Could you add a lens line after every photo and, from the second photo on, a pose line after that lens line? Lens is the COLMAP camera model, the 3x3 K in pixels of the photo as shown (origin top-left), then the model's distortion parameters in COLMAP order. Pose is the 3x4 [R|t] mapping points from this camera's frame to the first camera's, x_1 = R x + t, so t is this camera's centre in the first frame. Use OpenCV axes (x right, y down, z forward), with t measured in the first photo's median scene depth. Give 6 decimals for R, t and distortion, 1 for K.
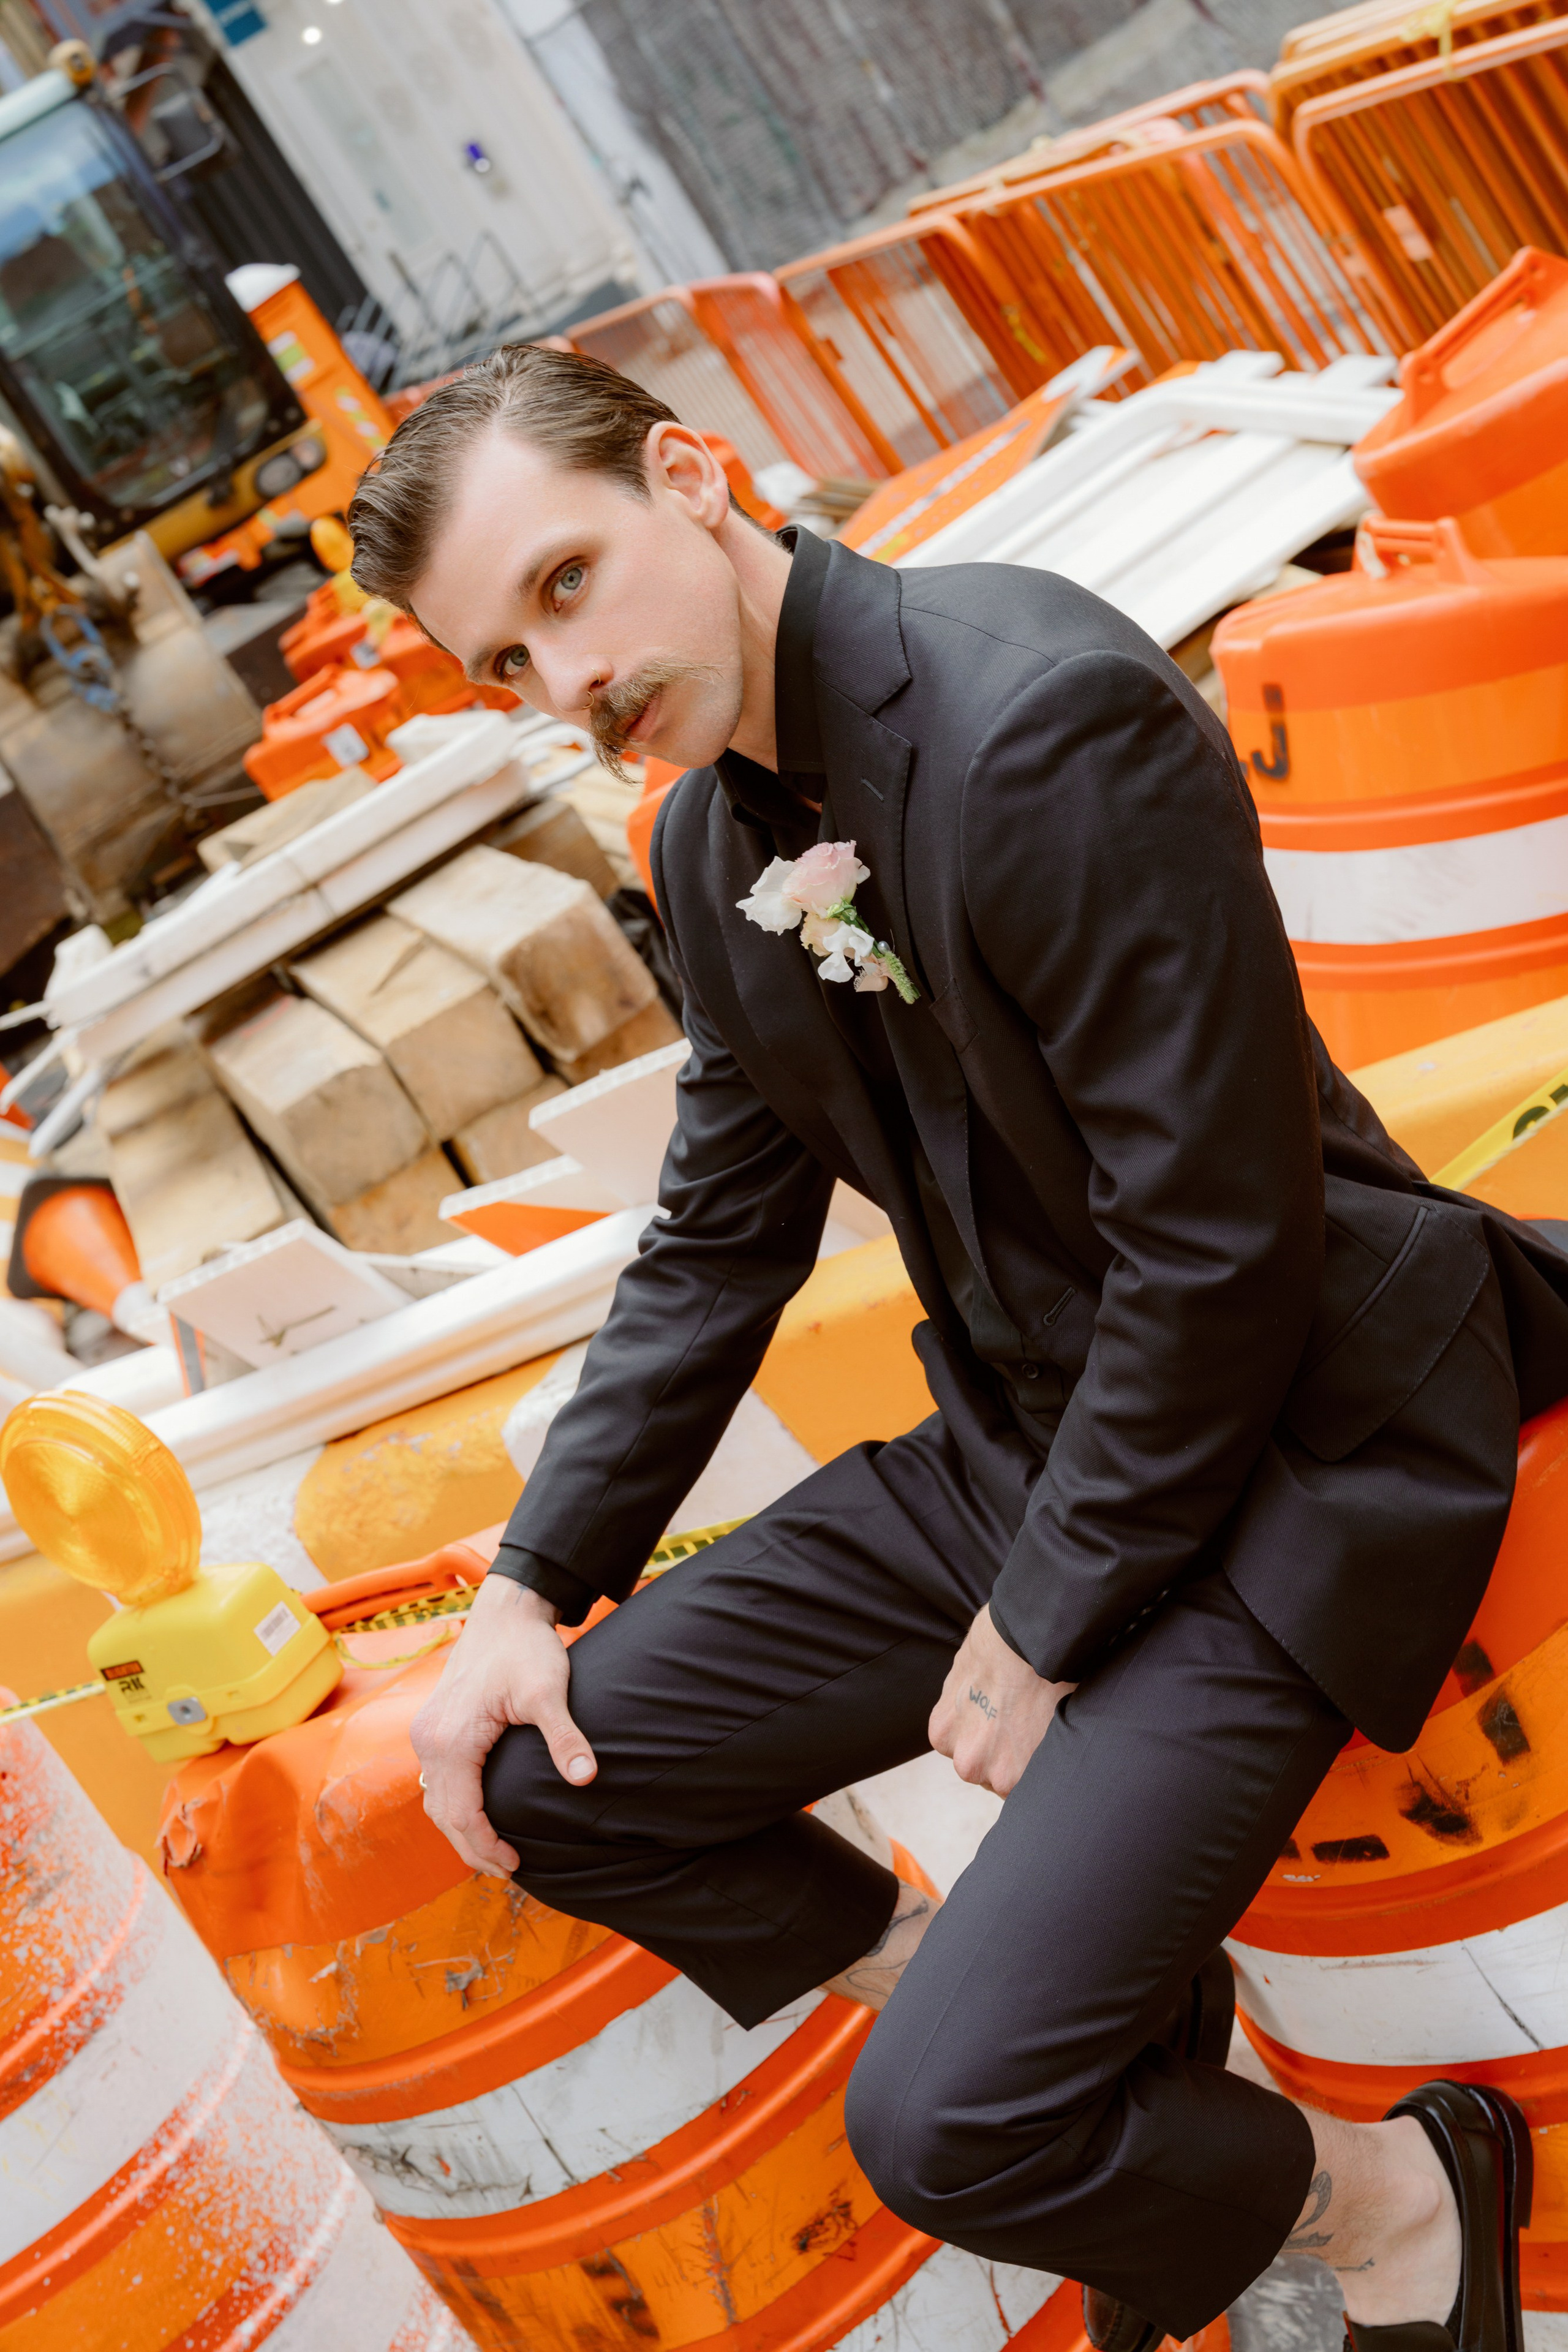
lens RADIAL K [[3361.0, 0, 824.8], [0, 3361.0, 1180.5], [0, 0, 1]] dist [0.003536, 0.058102]
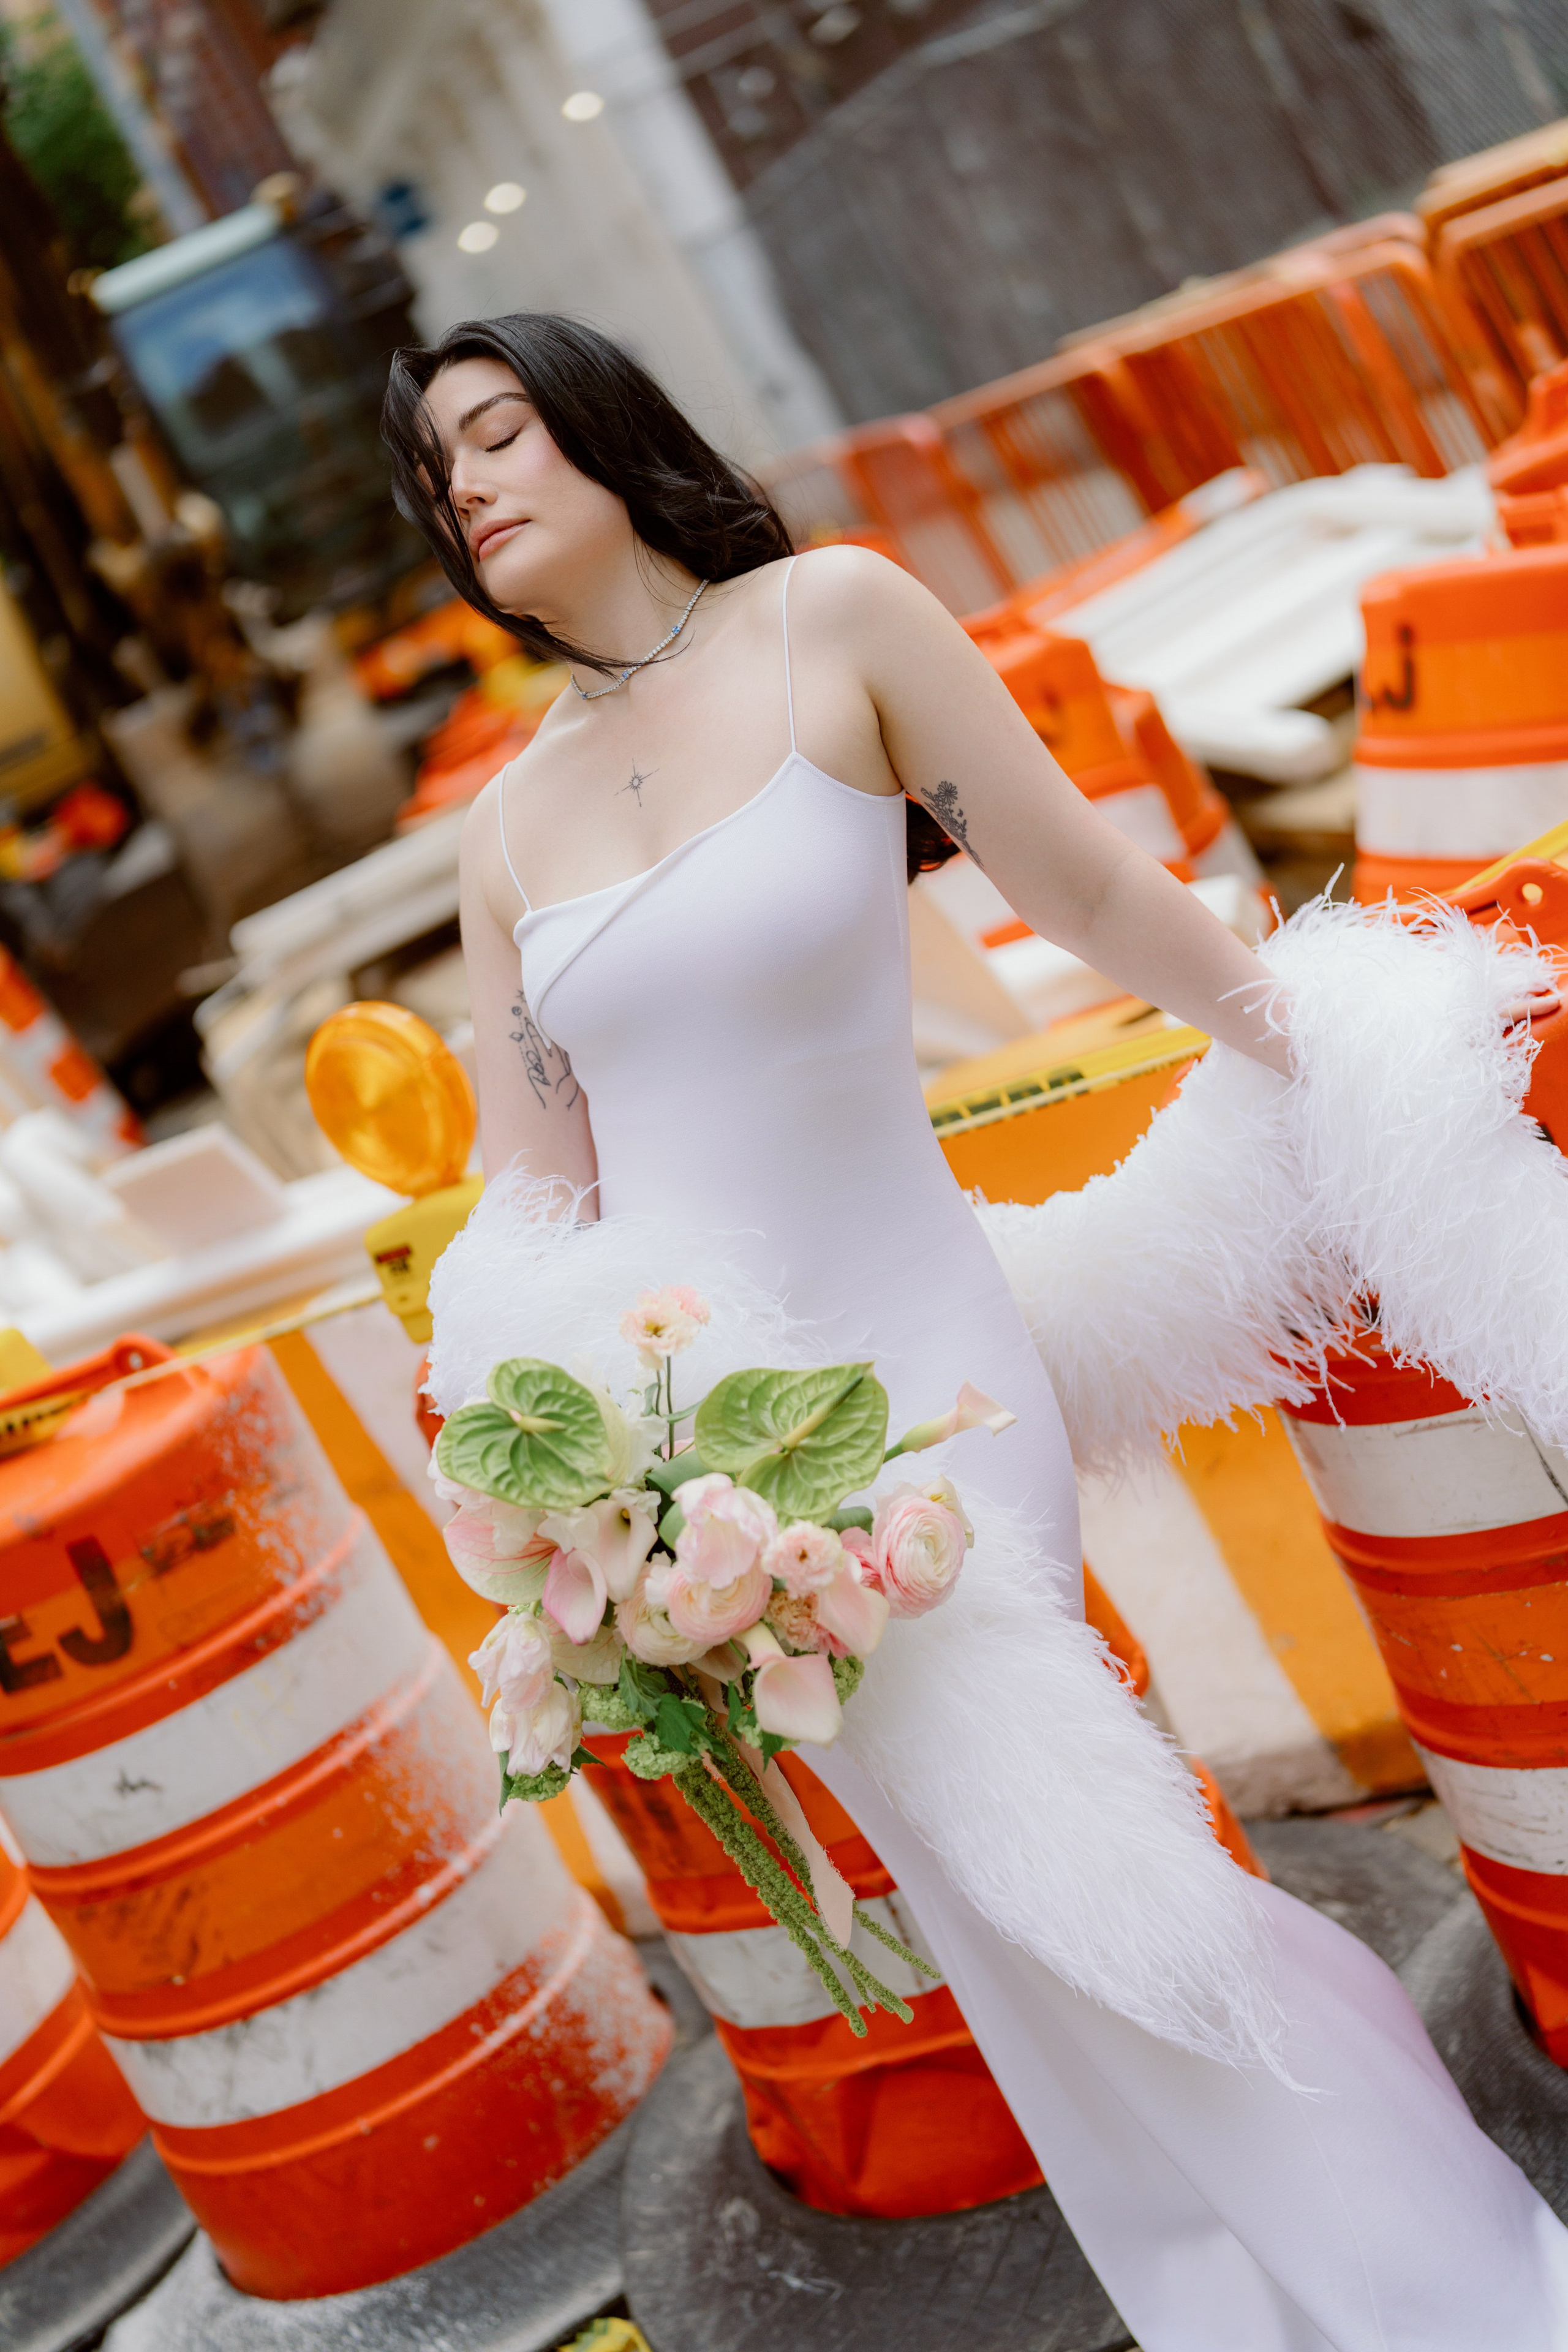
lens RADIAL K [[3368.0, 0, 777.5], [0, 3368.0, 1231.3], [0, 0, 1]] dist [0.011904, -0.008387]
pose [[0.996494, 0.078319, -0.029437, -0.041801], [-0.079987, 0.994955, -0.060555, 0.206847], [0.024546, 0.062697, 0.997731, -0.184969]]
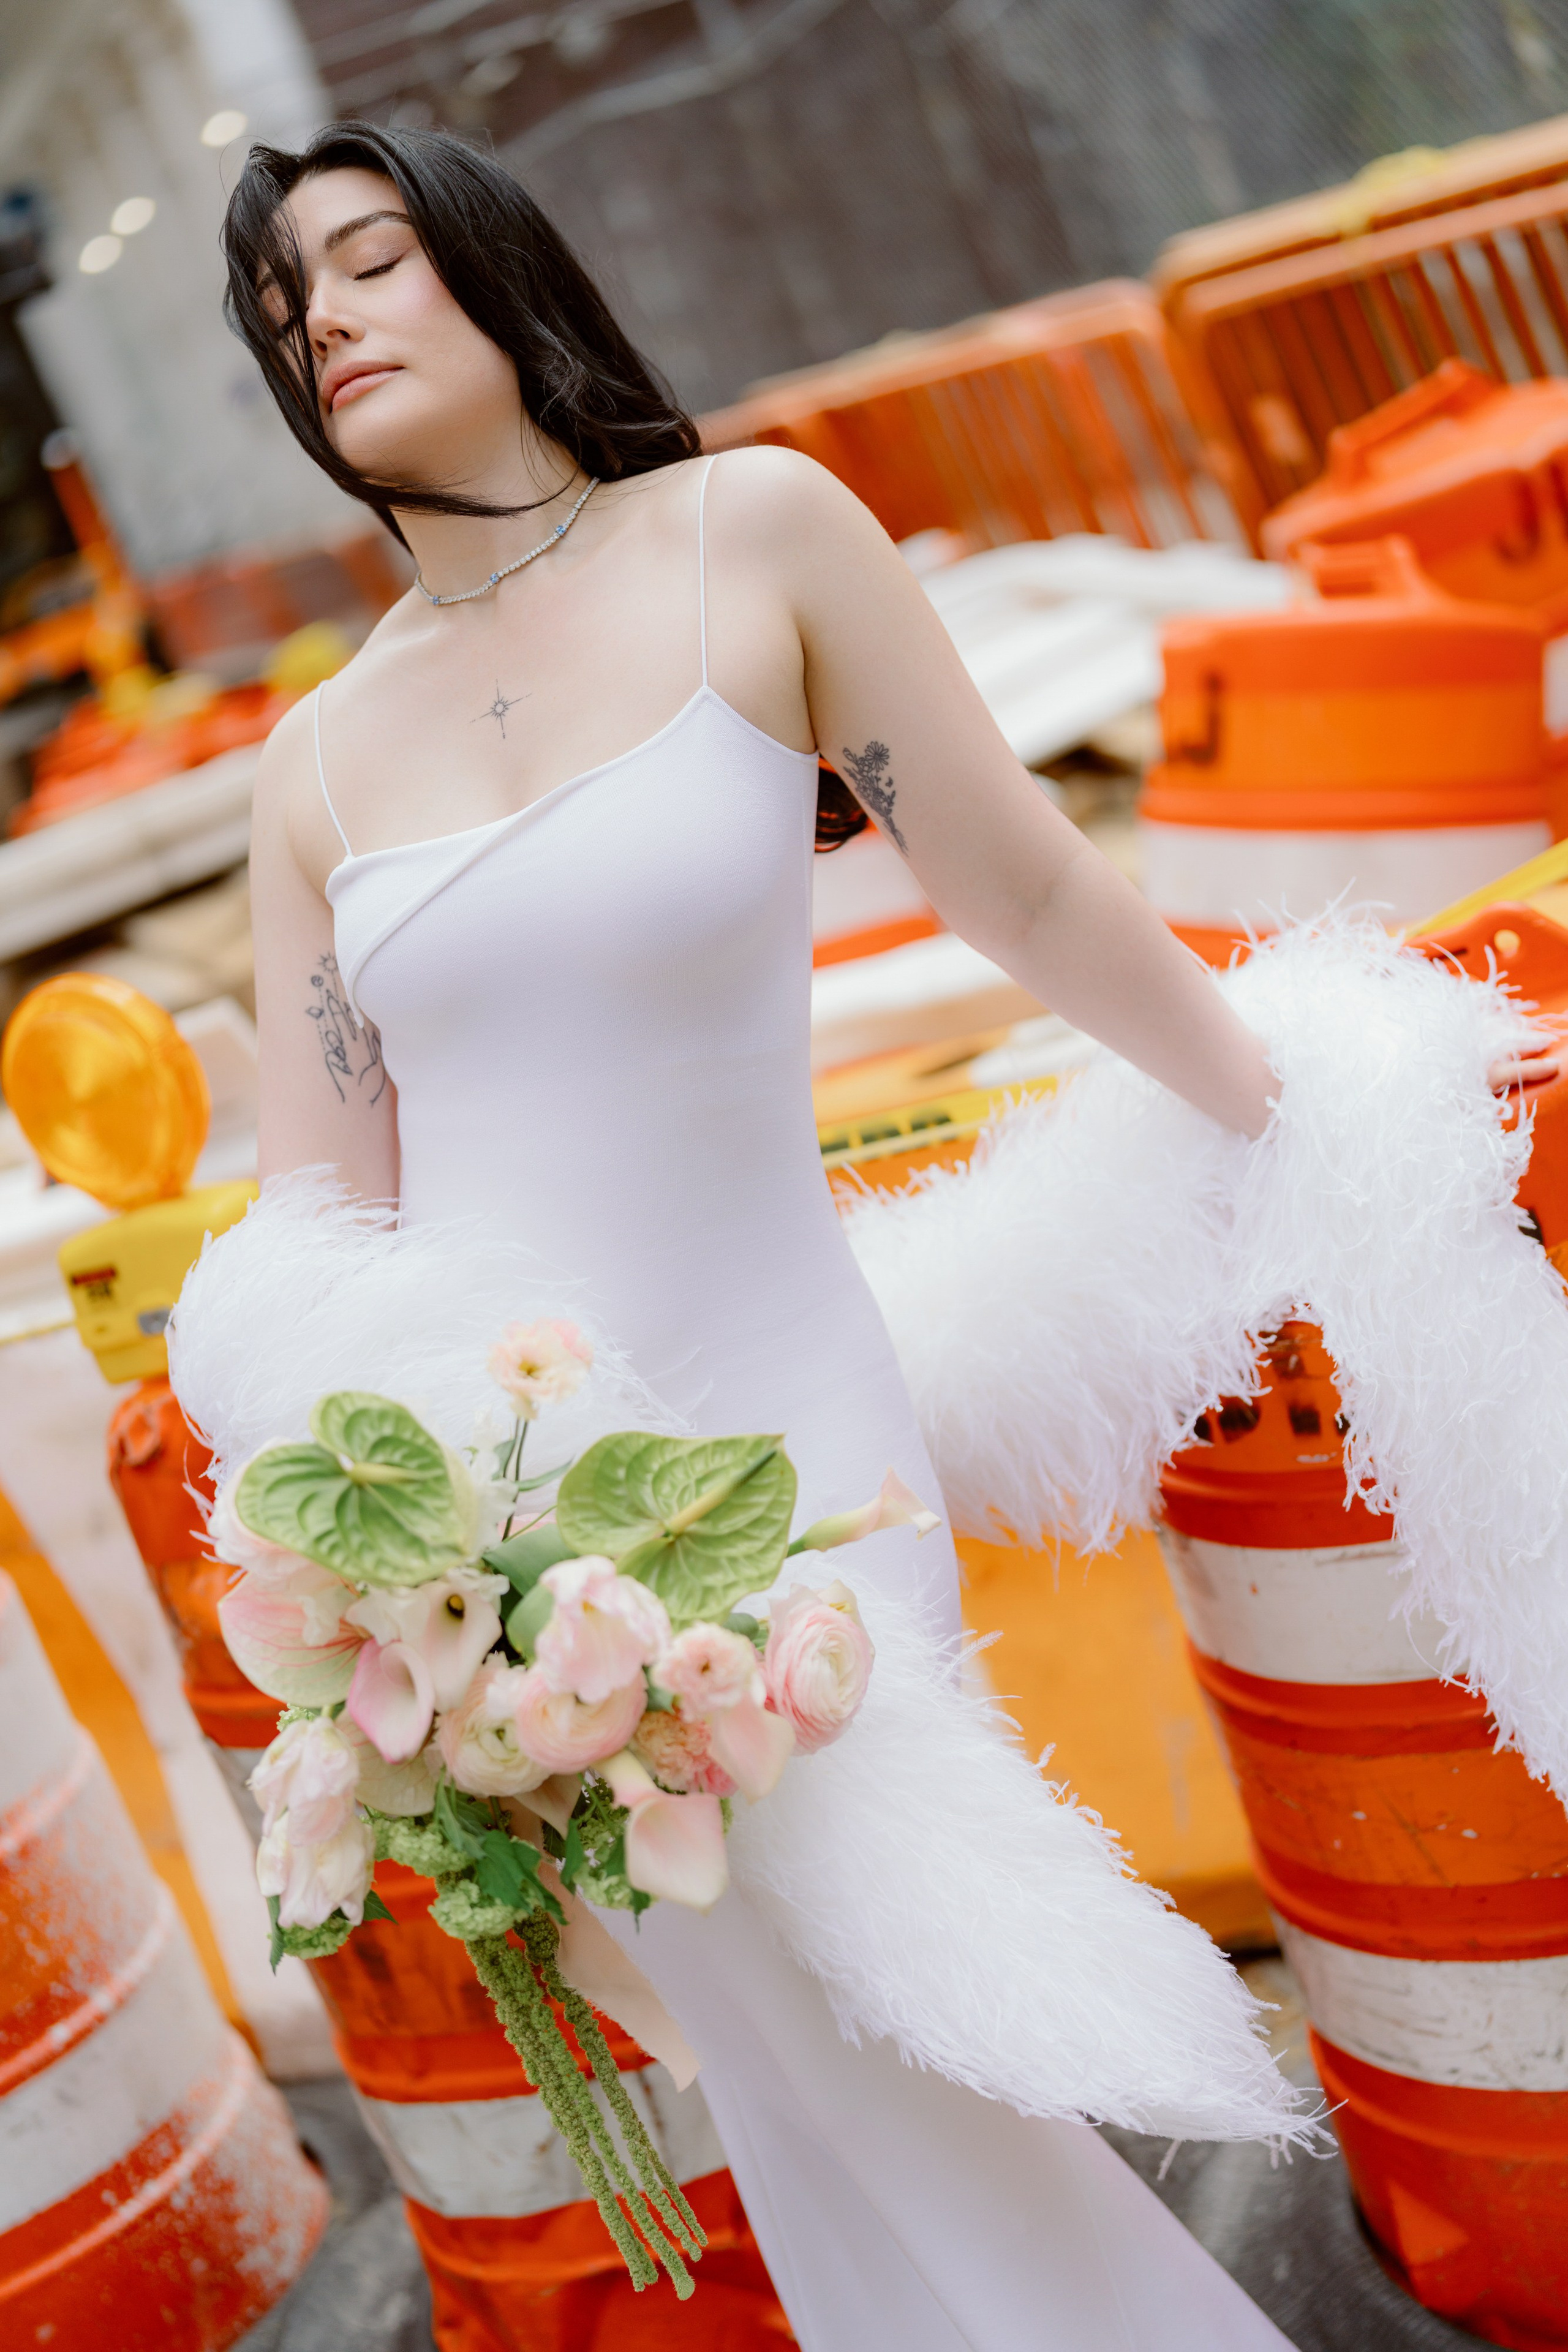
lens RADIAL K [[3359.8, 0, 776.3], [0, 3359.8, 1239.5], [0, 0, 1]] dist [0.021797, -0.003480]
pose [[0.983638, 0.147598, 0.103297, -0.119995], [-0.137625, 0.985641, -0.097833, 0.213295], [-0.116254, 0.082016, 0.989827, -0.003520]]
